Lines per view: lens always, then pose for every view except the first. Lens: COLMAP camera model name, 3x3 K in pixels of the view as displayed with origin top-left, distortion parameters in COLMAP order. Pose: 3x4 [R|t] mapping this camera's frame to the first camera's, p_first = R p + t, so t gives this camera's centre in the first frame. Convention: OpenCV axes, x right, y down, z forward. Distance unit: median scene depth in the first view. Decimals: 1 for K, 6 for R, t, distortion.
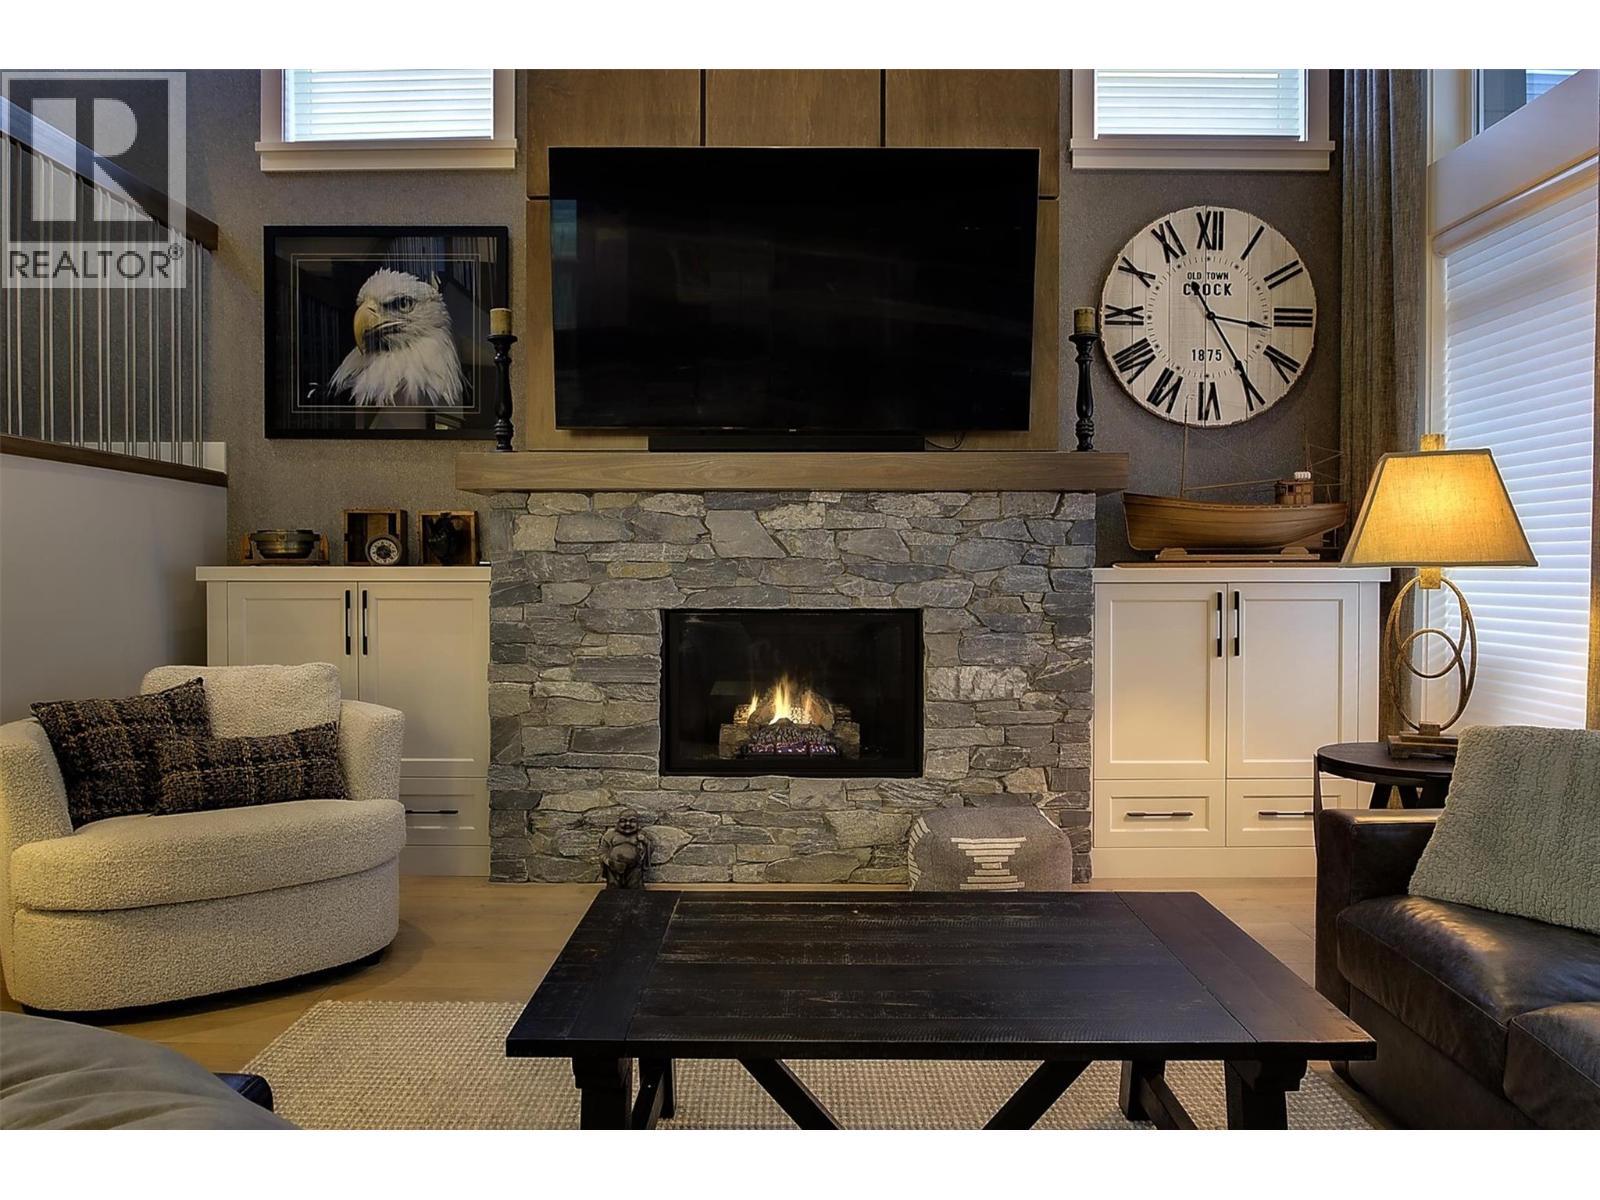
lens RADIAL K [[1129.4, 0, 800.0], [0, 1129.4, 600.0], [0, 0, 1]] dist [-0.034237, 0.001599]
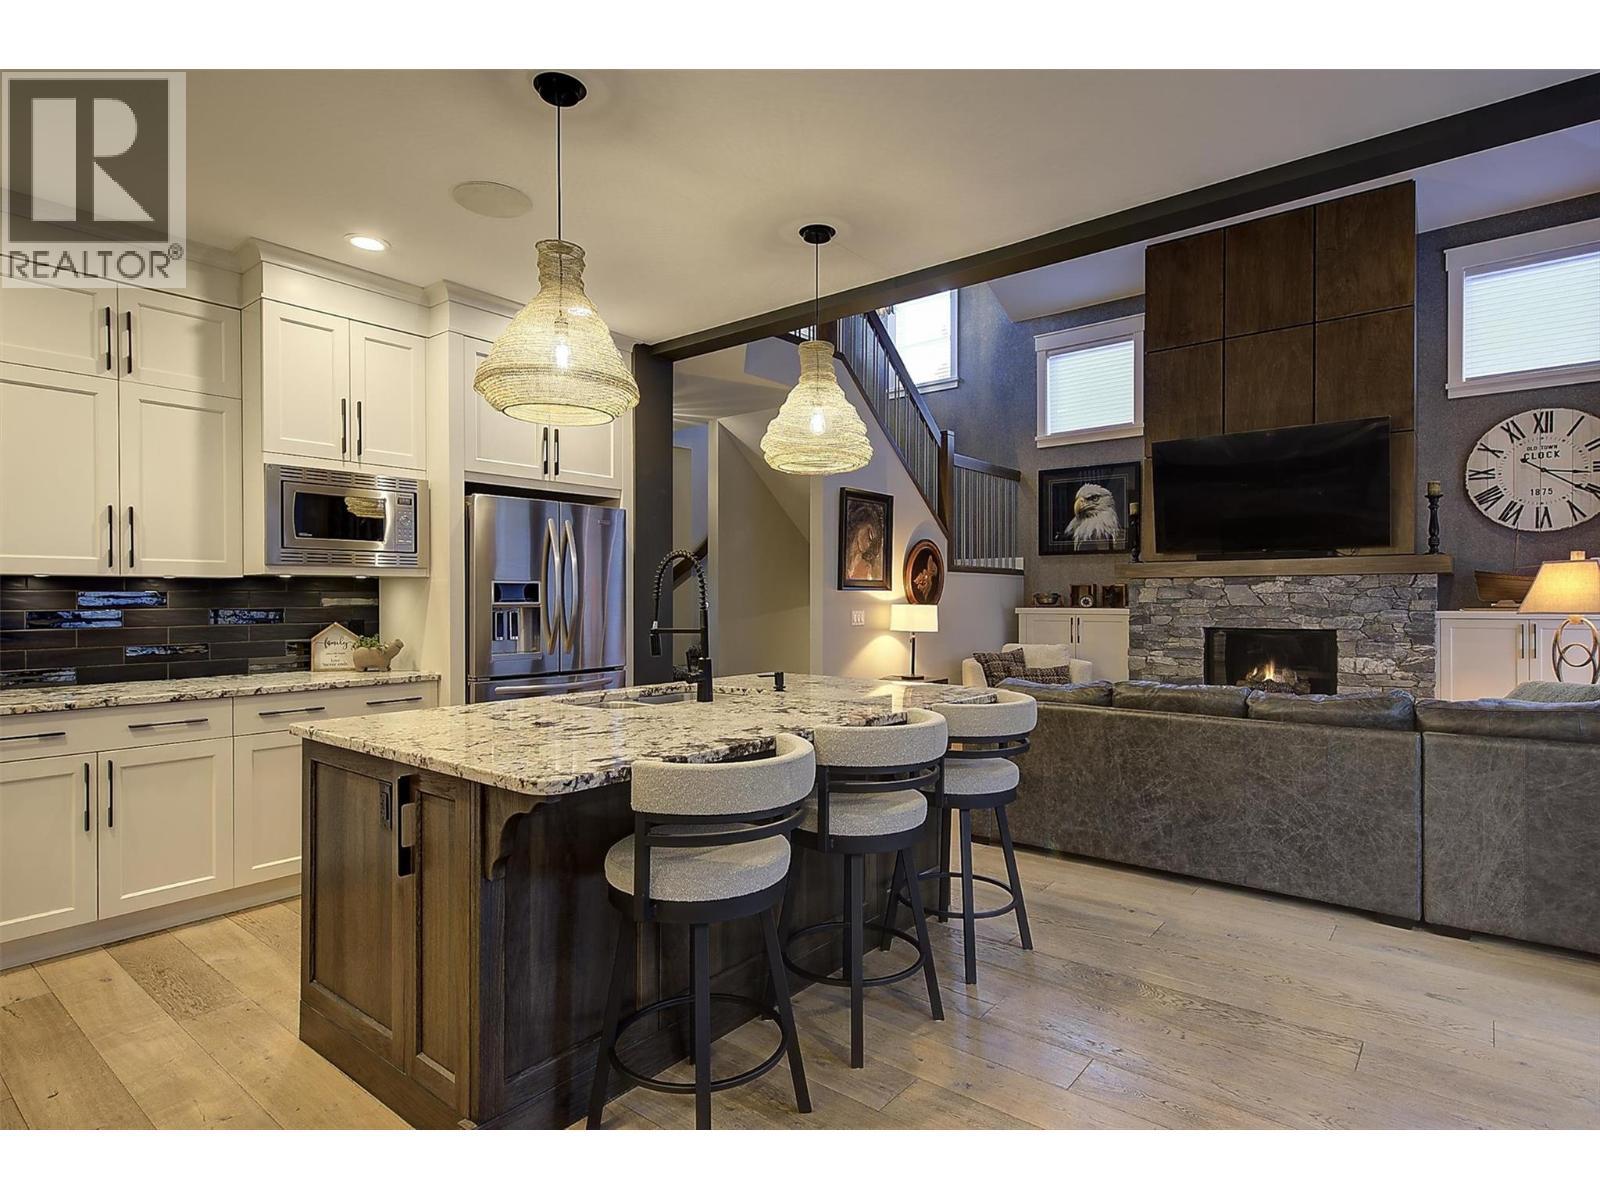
lens RADIAL K [[847.7, 0, 800.0], [0, 847.7, 600.0], [0, 0, 1]] dist [0.009742, -0.001797]
pose [[0.775212, -0.001254, -0.631699, 0.334694], [-0.012369, 0.999776, -0.017164, -0.007994], [0.631580, 0.021119, 0.775023, -0.879813]]
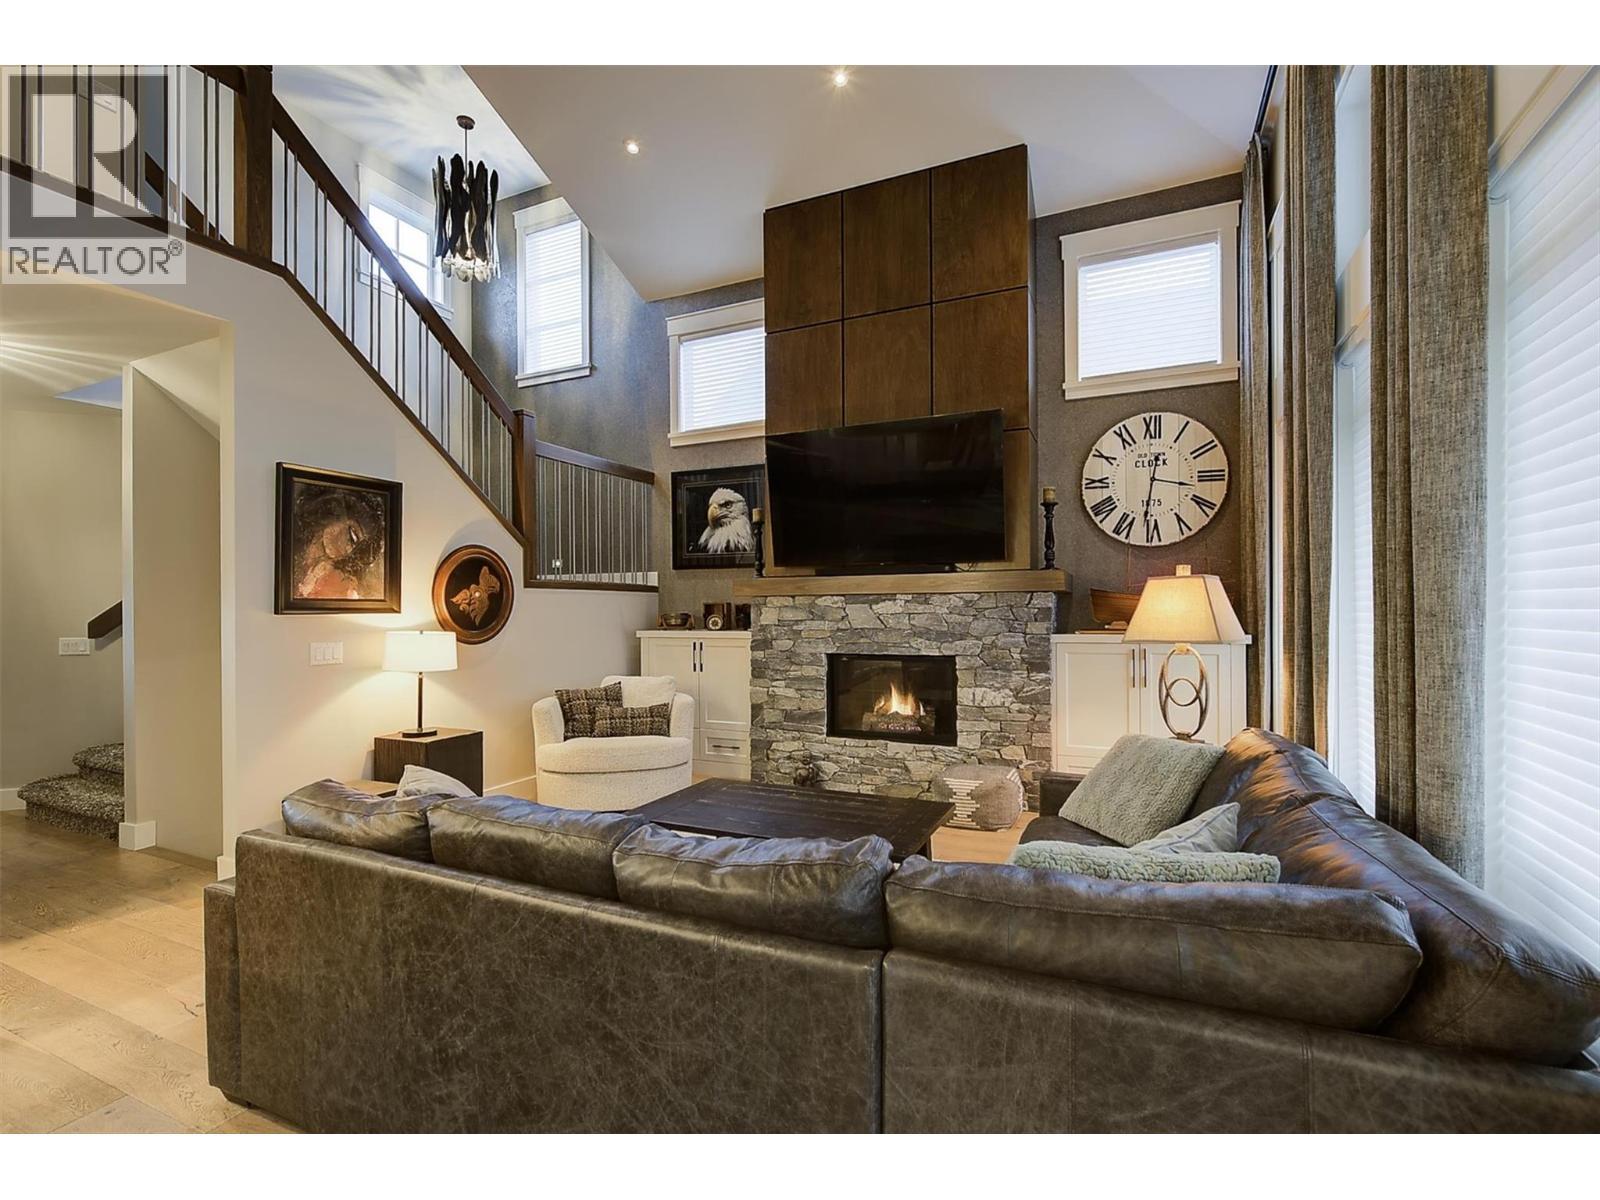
lens RADIAL K [[737.8, 0, 794.8], [0, 737.8, 609.9], [0, 0, 1]] dist [-0.002840, -0.000257]
pose [[0.907025, -0.007056, -0.421018, 0.375712], [-0.002932, 0.999730, -0.023071, -0.038453], [0.421067, 0.022161, 0.906759, -0.215580]]
